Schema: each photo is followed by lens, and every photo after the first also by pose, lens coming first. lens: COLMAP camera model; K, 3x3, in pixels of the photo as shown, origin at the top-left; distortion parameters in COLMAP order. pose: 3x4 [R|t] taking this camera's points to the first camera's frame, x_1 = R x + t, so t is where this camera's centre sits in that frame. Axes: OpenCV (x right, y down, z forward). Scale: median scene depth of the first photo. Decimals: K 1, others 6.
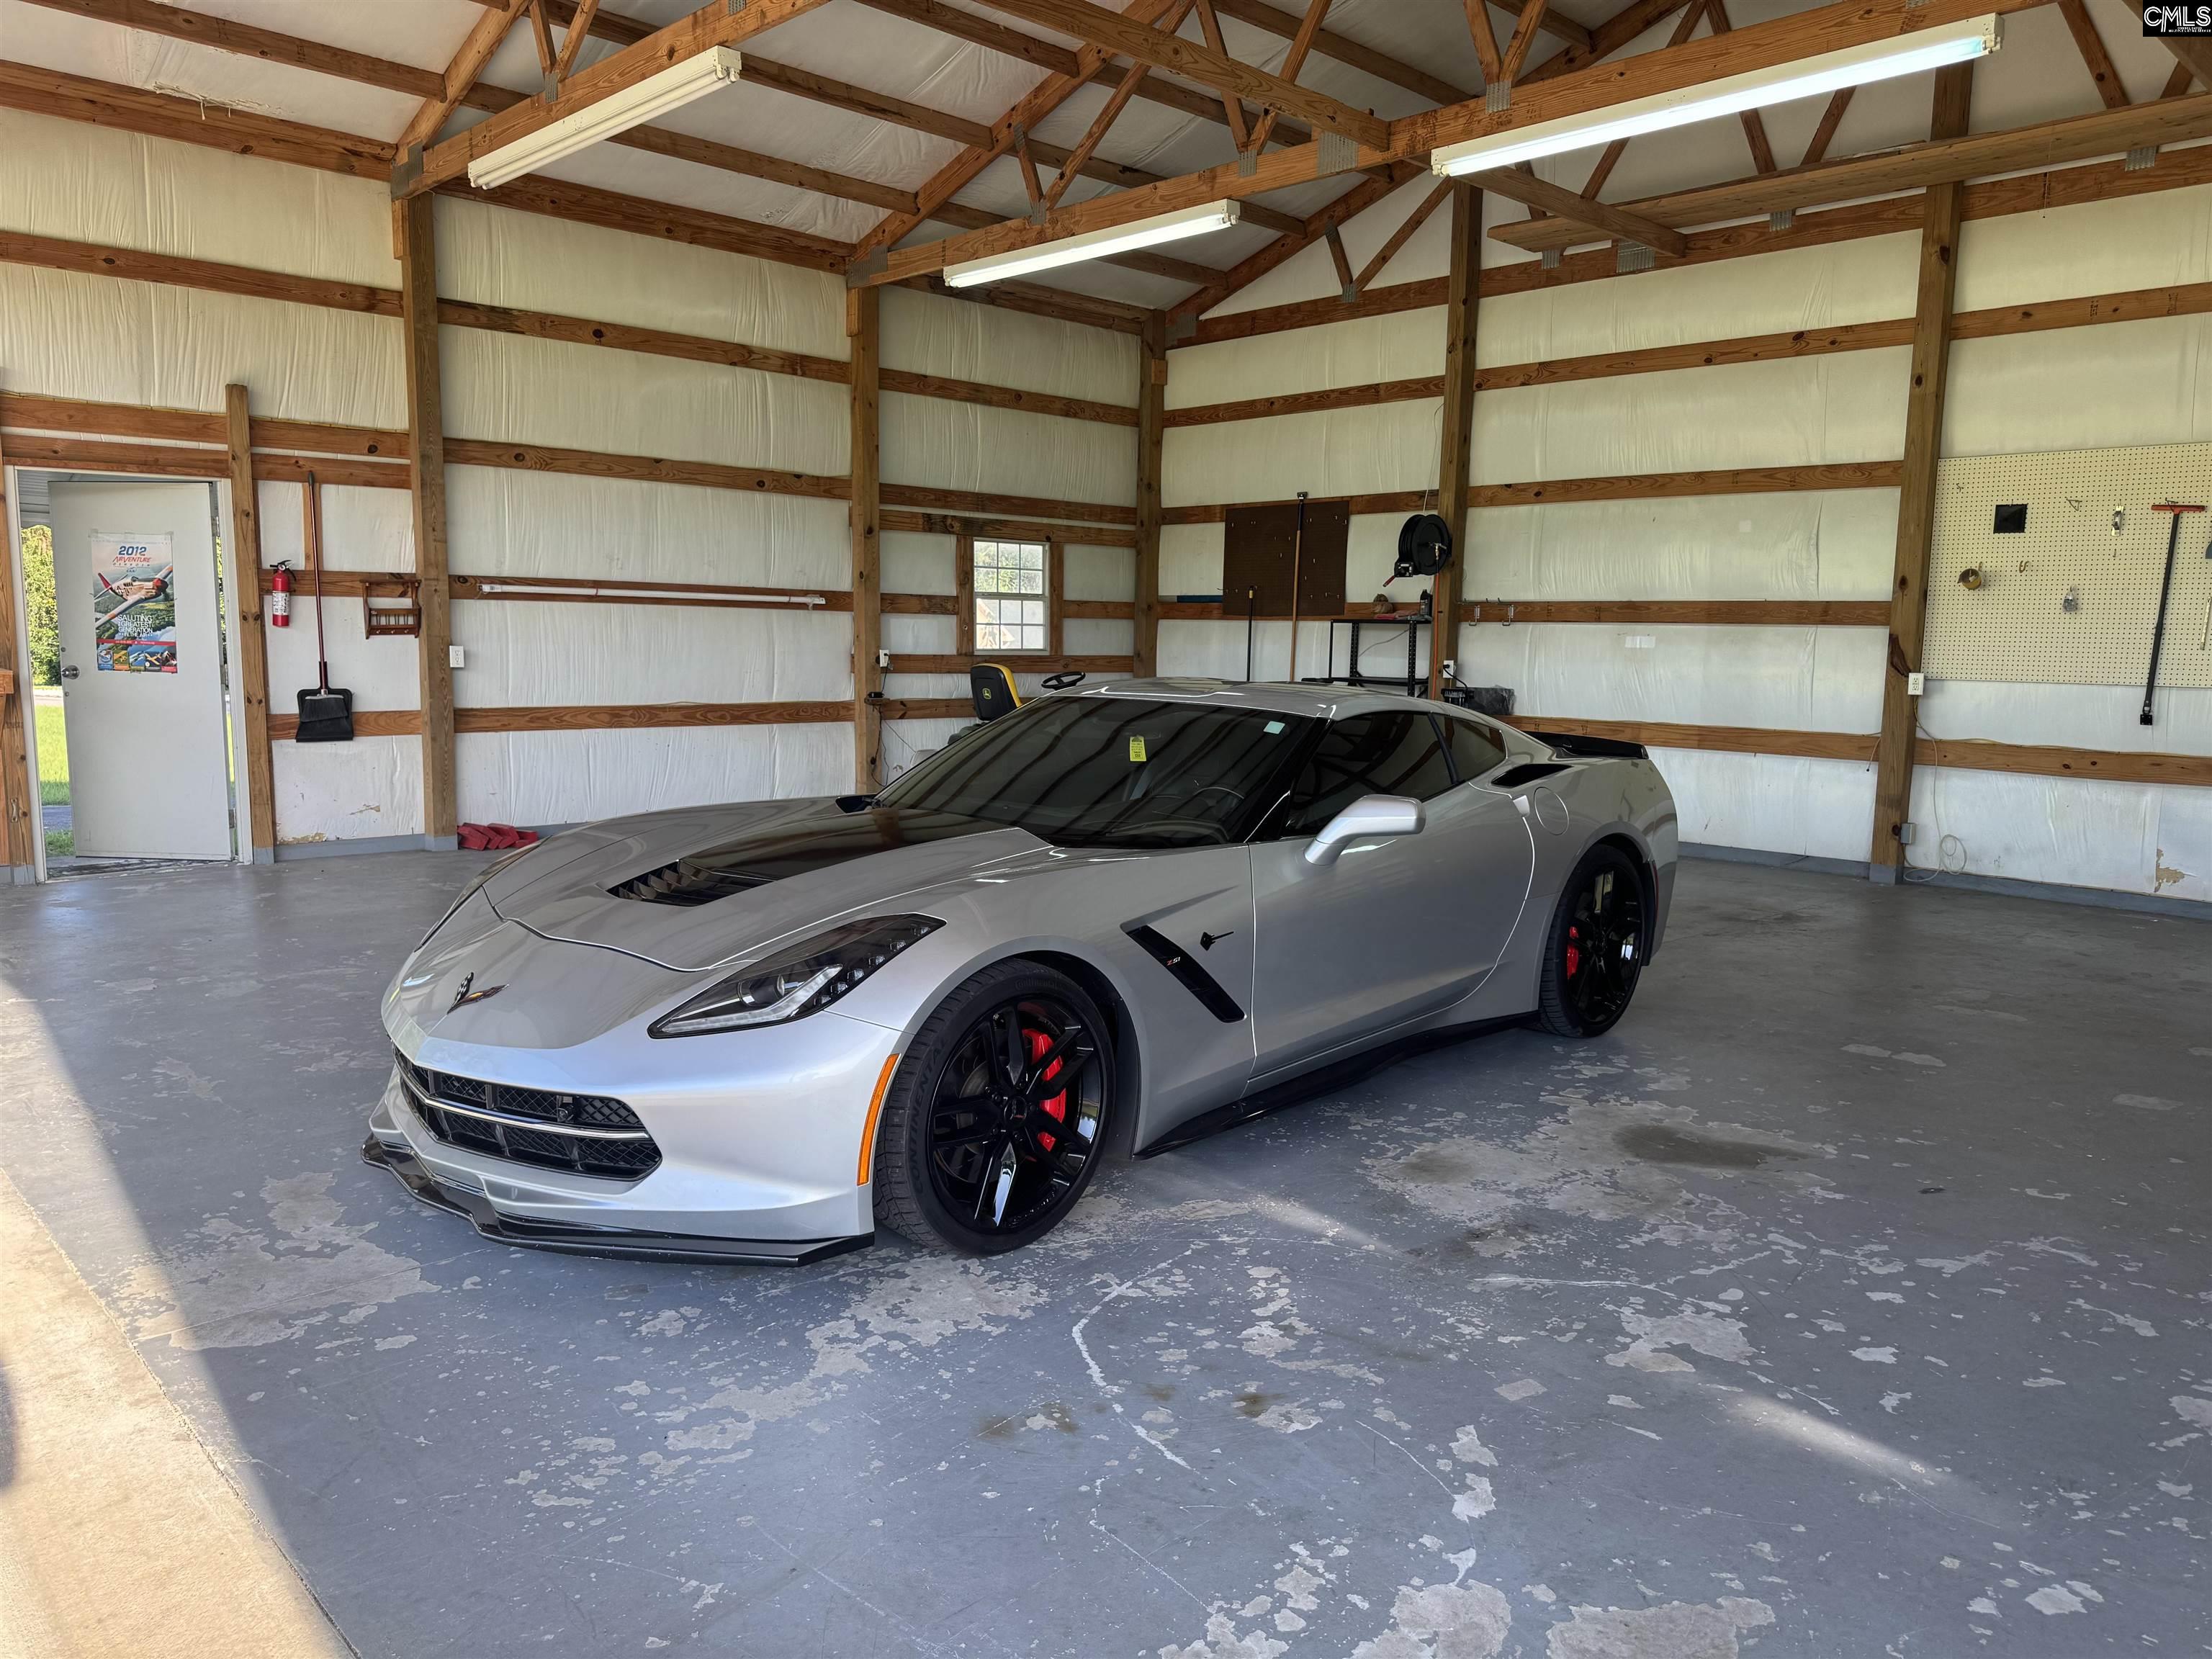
lens RADIAL K [[1564.2, 0, 1030.7], [0, 1564.2, 876.4], [0, 0, 1]] dist [-0.028332, 0.002147]
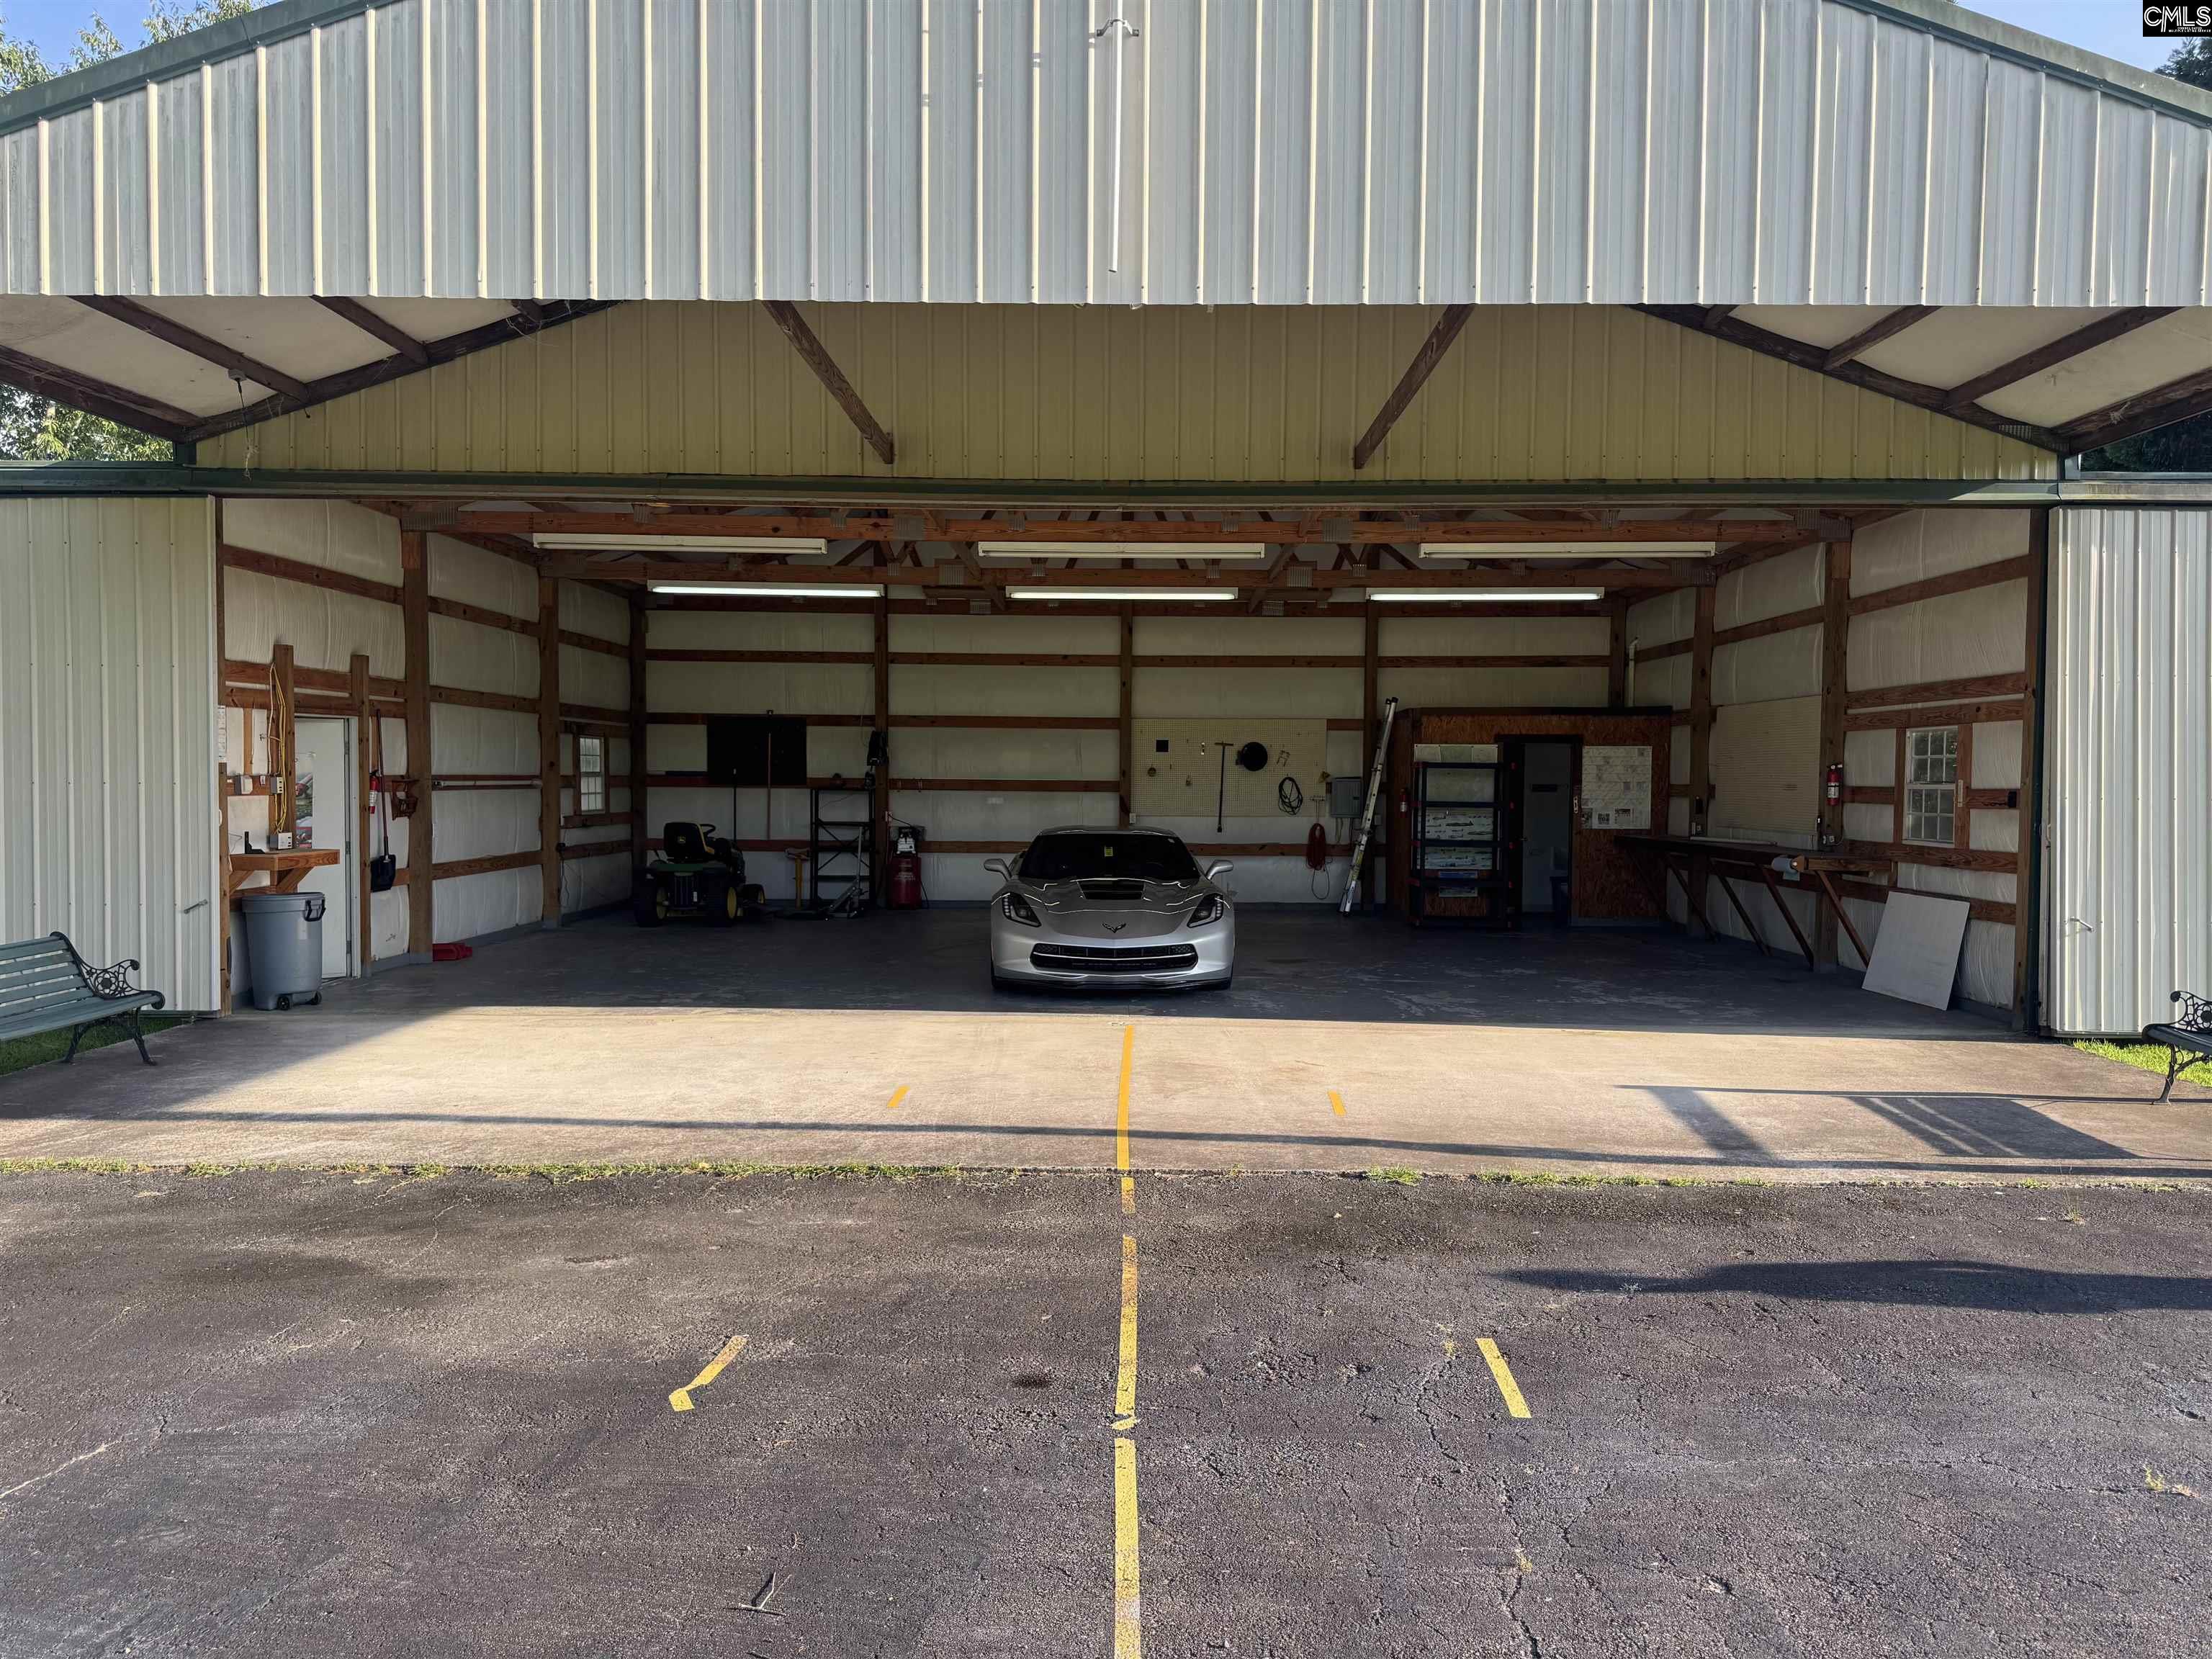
lens RADIAL K [[1603.8, 0, 1106.0], [0, 1603.8, 829.5], [0, 0, 1]] dist [0.137790, -0.189850]
pose [[0.692628, -0.036145, 0.720389, -1.082915], [0.113417, 0.991777, -0.059285, 0.023330], [-0.712323, 0.122767, 0.691032, -0.544536]]
